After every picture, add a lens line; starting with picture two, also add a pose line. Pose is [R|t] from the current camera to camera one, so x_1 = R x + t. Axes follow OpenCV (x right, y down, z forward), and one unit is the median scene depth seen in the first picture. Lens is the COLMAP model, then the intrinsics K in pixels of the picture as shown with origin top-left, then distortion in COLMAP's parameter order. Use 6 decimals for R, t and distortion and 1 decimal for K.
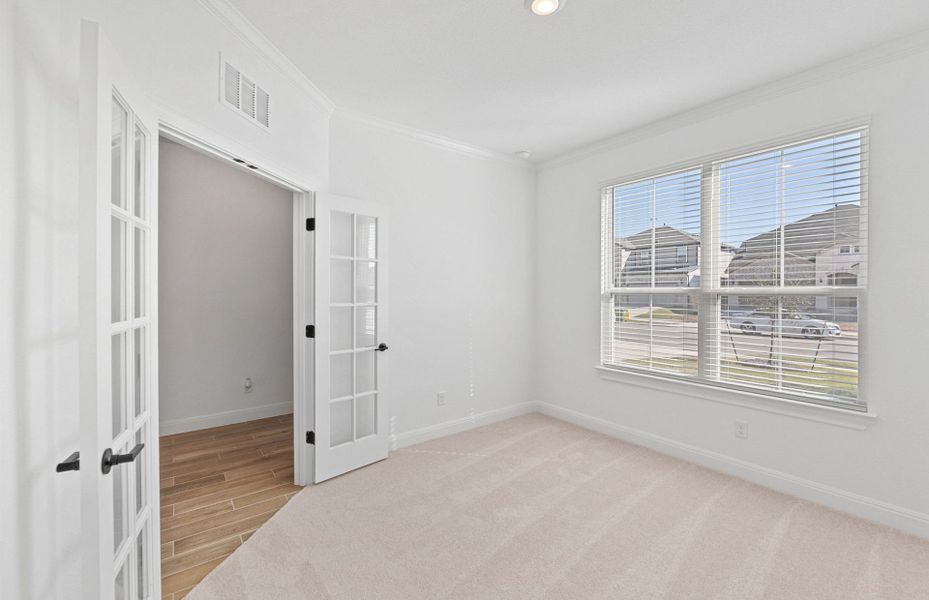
lens RADIAL K [[388.0, 0, 474.0], [0, 388.0, 294.6], [0, 0, 1]] dist [-0.012062, 0.000452]
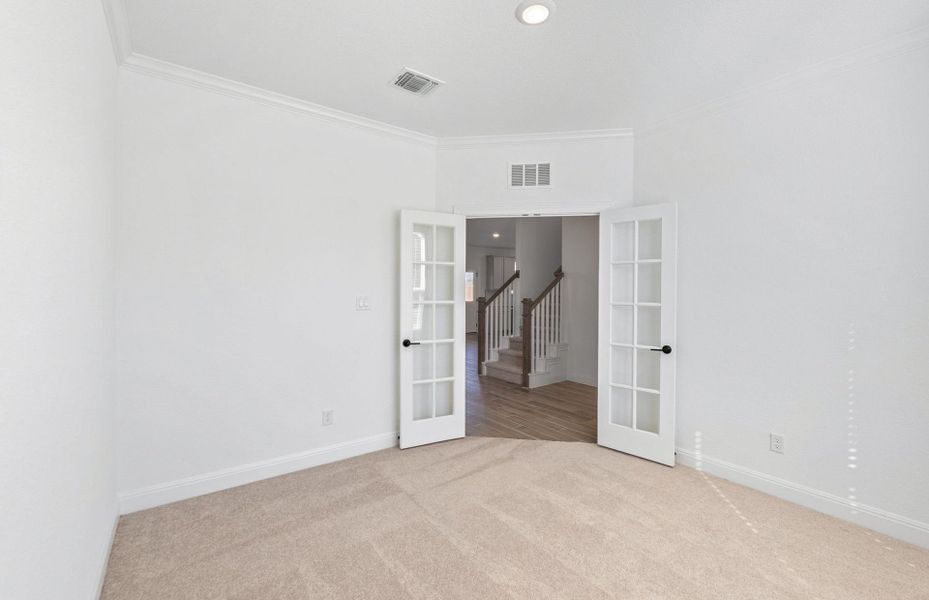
lens RADIAL K [[388.0, 0, 466.0], [0, 388.0, 295.9], [0, 0, 1]] dist [-0.012062, 0.000452]
pose [[-0.047964, 0.000658, -0.998849, 0.757469], [-0.012017, 0.999927, 0.001236, 0.005900], [0.998777, 0.012063, -0.047952, 0.539064]]
